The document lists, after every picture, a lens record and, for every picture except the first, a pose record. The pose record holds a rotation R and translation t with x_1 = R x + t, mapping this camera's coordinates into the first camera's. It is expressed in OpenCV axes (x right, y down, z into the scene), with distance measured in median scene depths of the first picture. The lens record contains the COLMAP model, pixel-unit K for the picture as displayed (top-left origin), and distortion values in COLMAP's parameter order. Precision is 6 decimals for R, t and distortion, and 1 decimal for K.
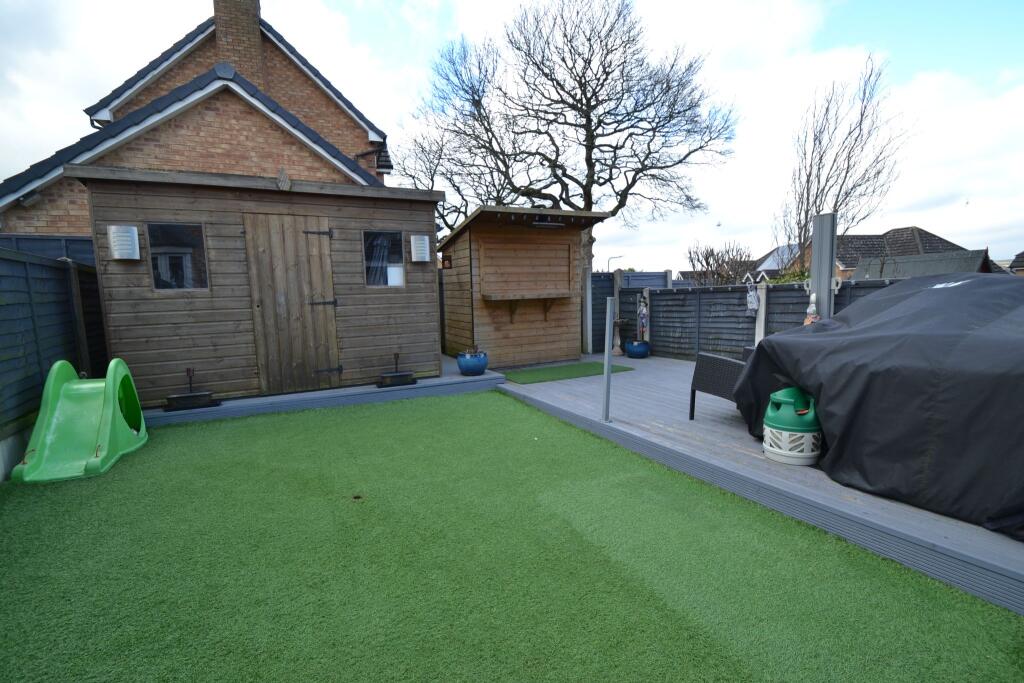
lens RADIAL K [[456.6, 0, 504.6], [0, 456.6, 347.5], [0, 0, 1]] dist [0.018688, -0.019477]
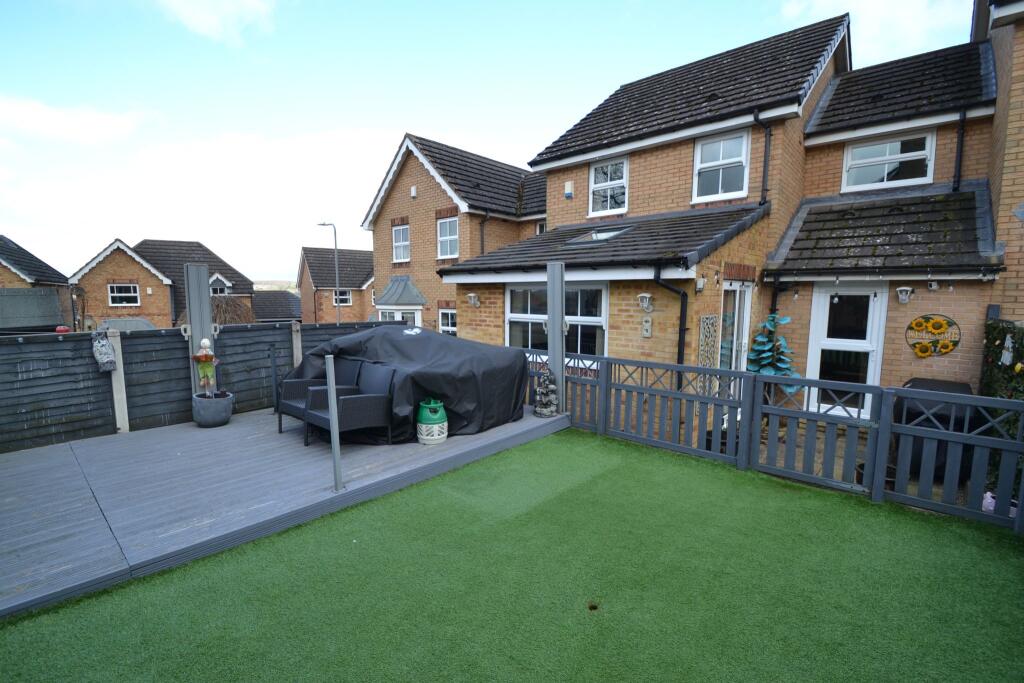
lens RADIAL K [[456.6, 0, 504.6], [0, 456.6, 347.5], [0, 0, 1]] dist [0.018688, -0.019477]
pose [[-0.365497, -0.071225, 0.928084, -0.445630], [0.117535, 0.985556, 0.121924, -0.118164], [-0.923362, 0.153645, -0.351846, 0.600986]]
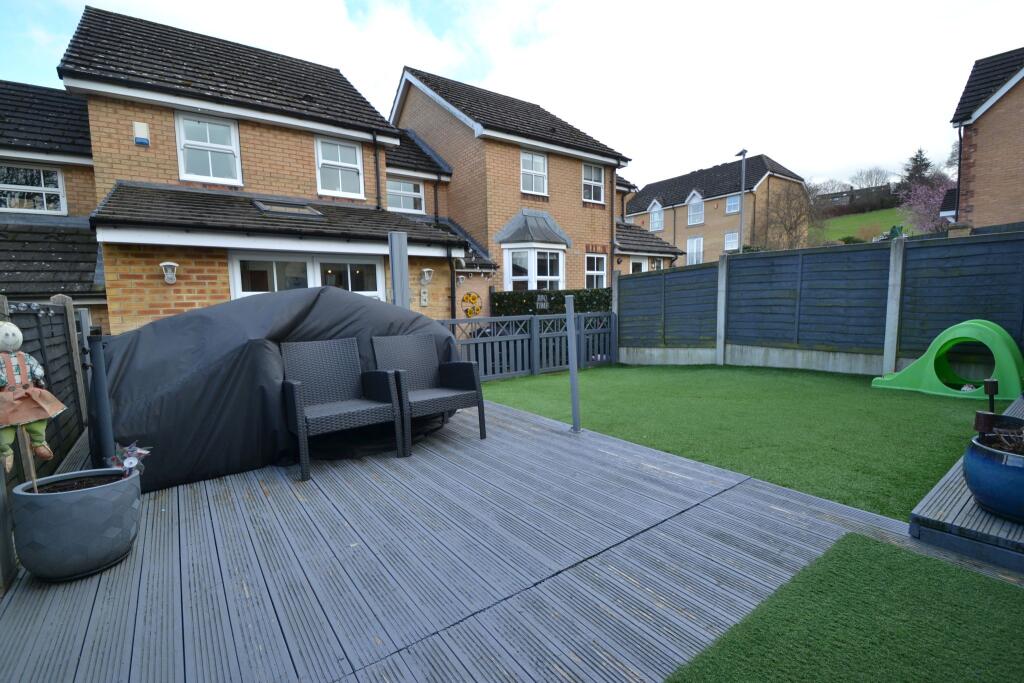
lens RADIAL K [[456.6, 0, 504.6], [0, 456.6, 347.5], [0, 0, 1]] dist [0.018688, -0.019477]
pose [[-0.985491, 0.075388, -0.152067, 0.303521], [0.040798, 0.974893, 0.218905, -0.127961], [0.164752, 0.209525, -0.963824, 1.125941]]
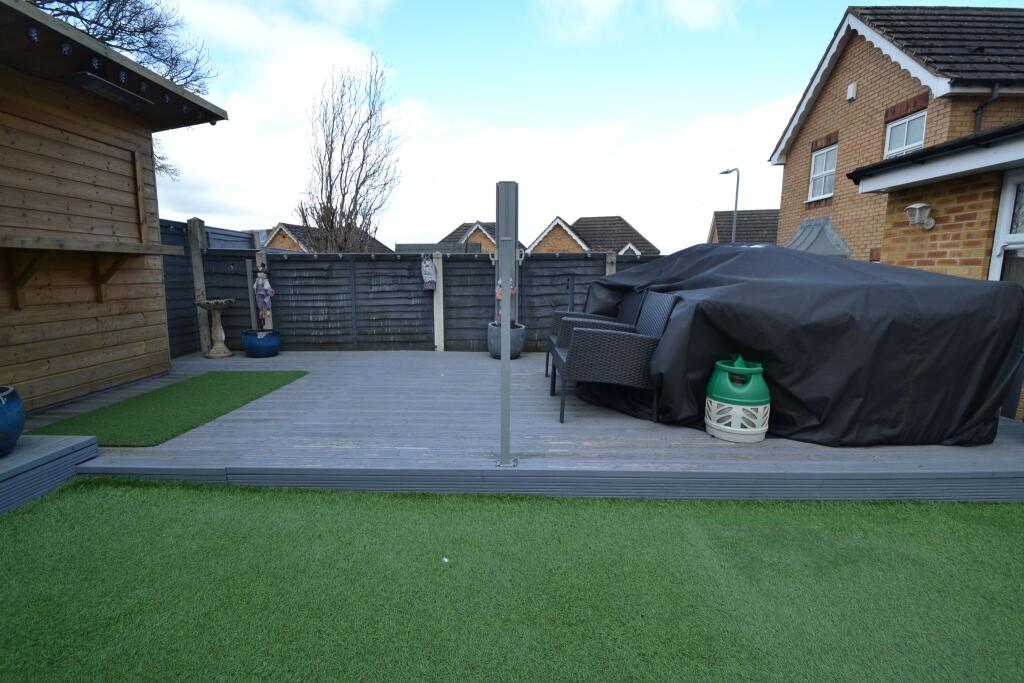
lens RADIAL K [[456.6, 0, 504.6], [0, 456.6, 347.5], [0, 0, 1]] dist [0.018688, -0.019477]
pose [[0.464306, -0.107639, 0.879110, -0.155762], [0.084588, 0.993439, 0.076962, -0.013846], [-0.881626, 0.038628, 0.470365, 0.453676]]
